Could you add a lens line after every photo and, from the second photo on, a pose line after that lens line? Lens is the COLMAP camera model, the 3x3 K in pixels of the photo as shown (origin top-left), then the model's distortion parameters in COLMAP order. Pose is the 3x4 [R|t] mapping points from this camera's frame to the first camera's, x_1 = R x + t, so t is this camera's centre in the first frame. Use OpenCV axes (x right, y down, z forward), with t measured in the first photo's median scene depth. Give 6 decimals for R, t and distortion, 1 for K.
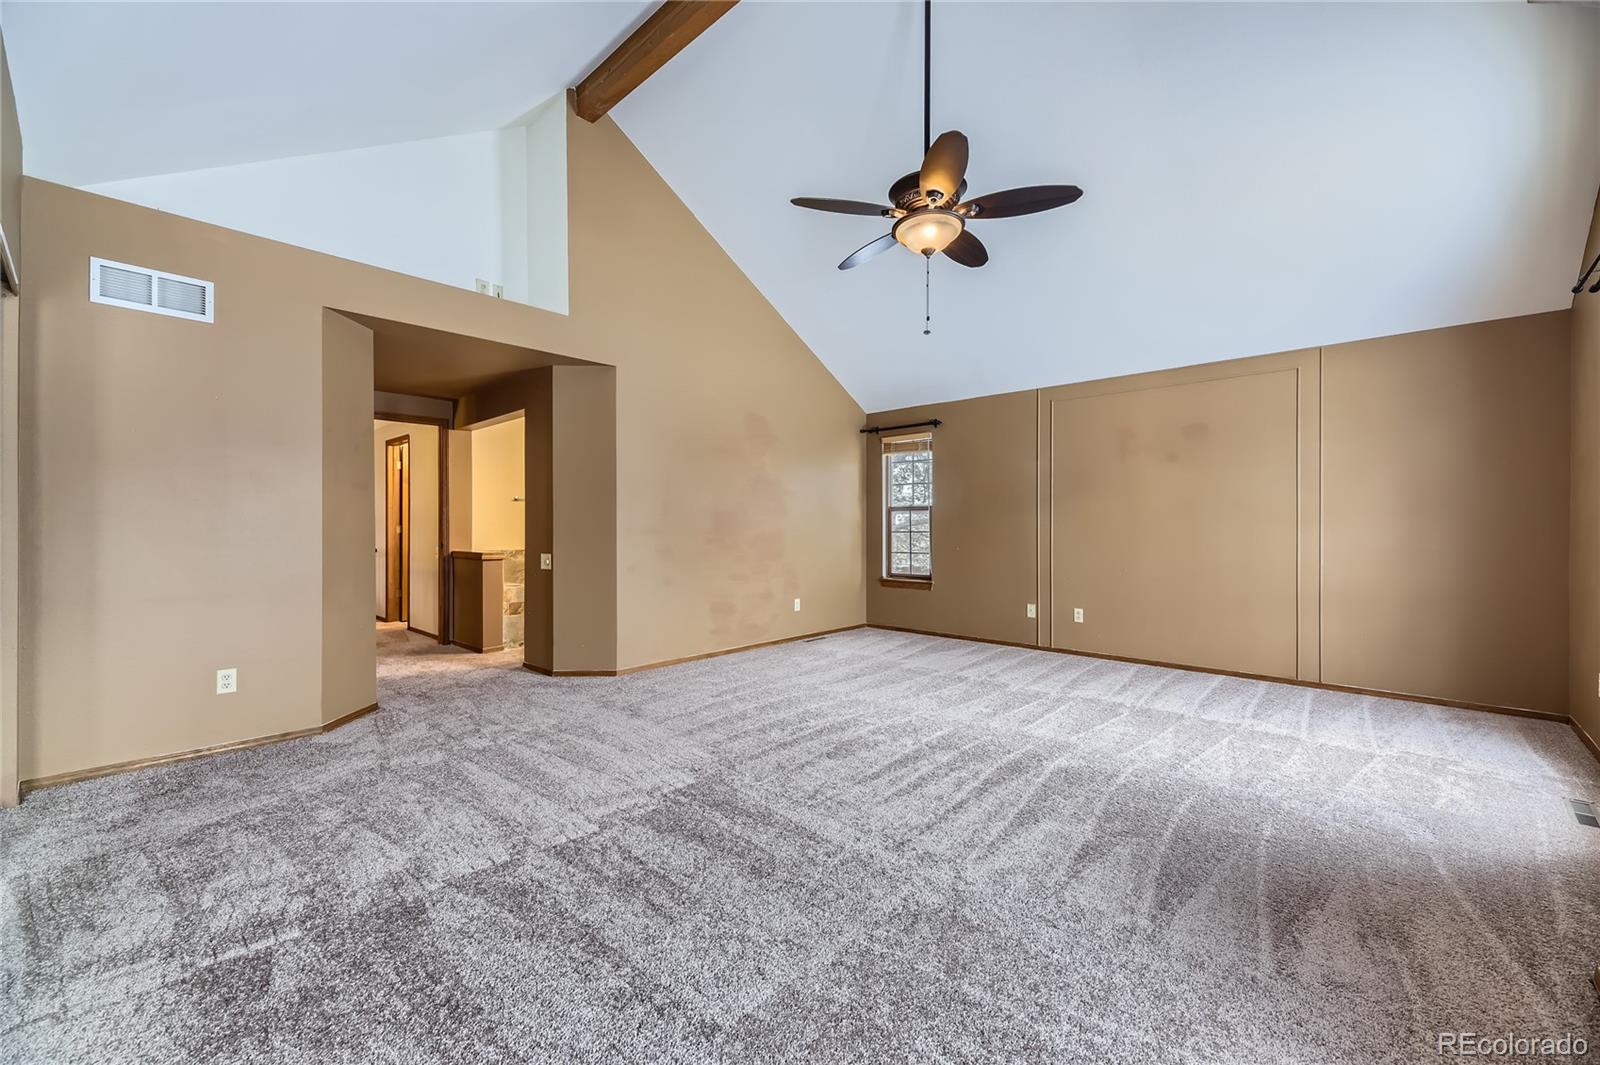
lens RADIAL K [[645.9, 0, 802.8], [0, 645.9, 532.2], [0, 0, 1]] dist [0.019991, -0.005143]
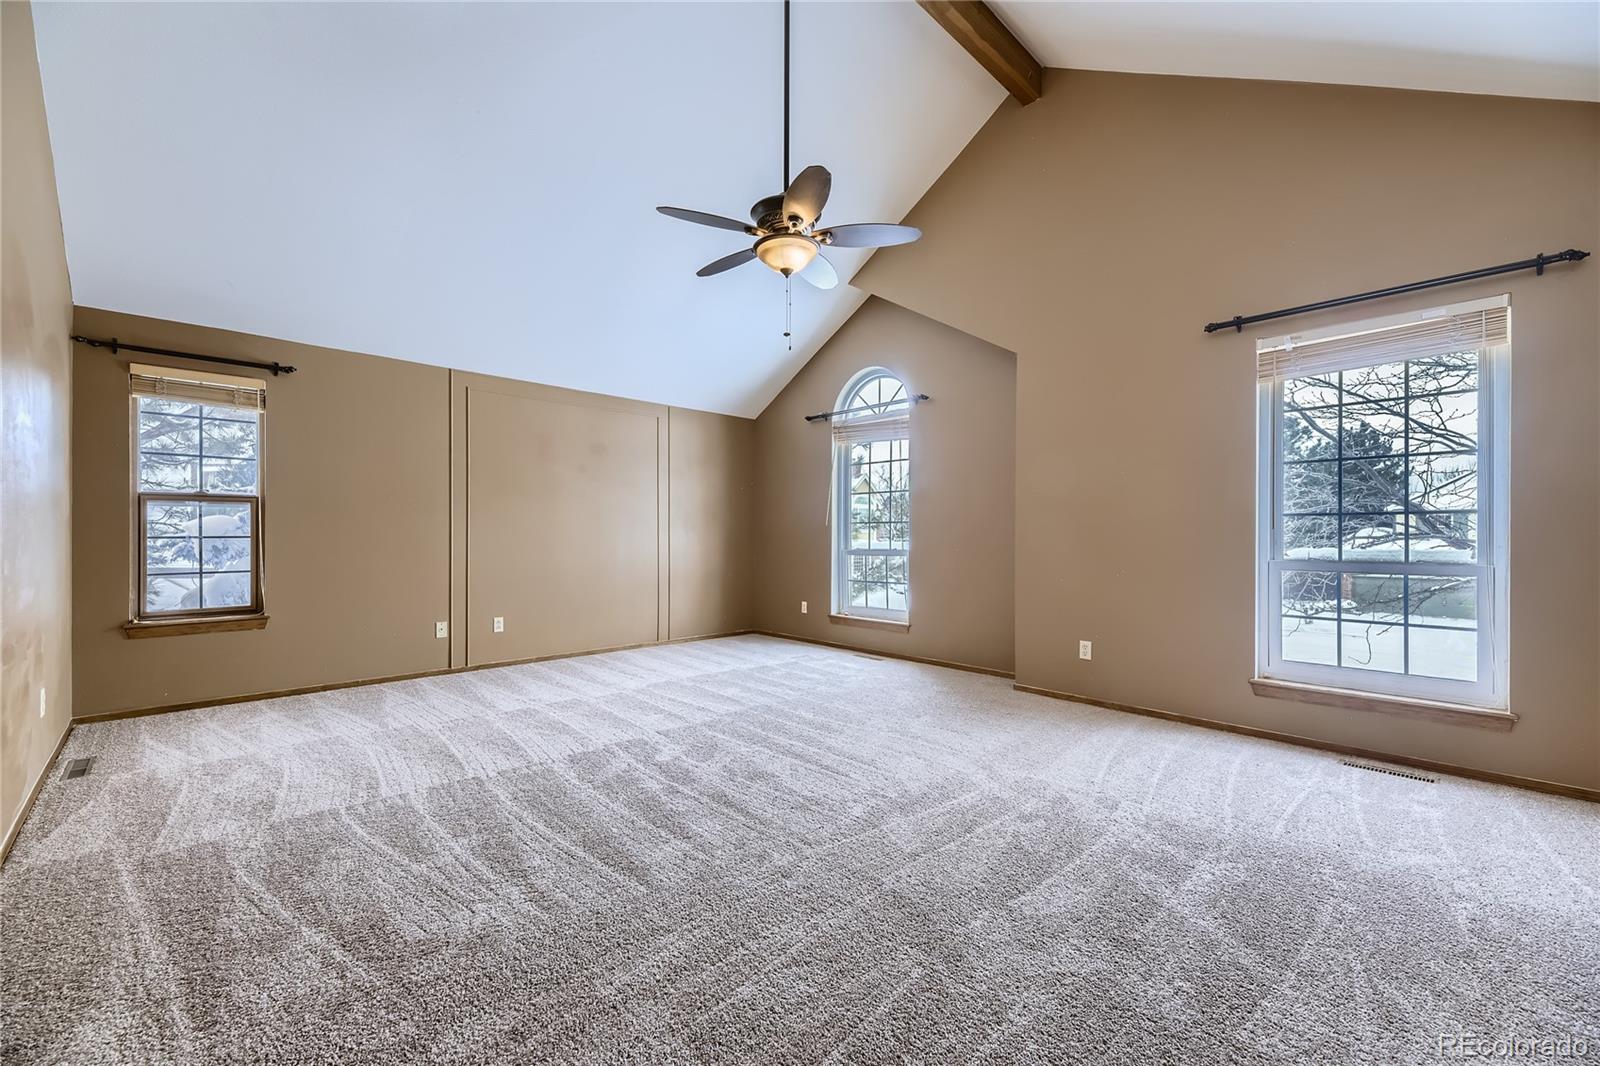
lens RADIAL K [[645.9, 0, 793.3], [0, 645.9, 538.6], [0, 0, 1]] dist [0.019991, -0.005143]
pose [[0.059754, -0.009693, 0.998166, -0.408903], [0.004794, 0.999944, 0.009423, -0.002410], [-0.998202, 0.004222, 0.059797, 0.436305]]
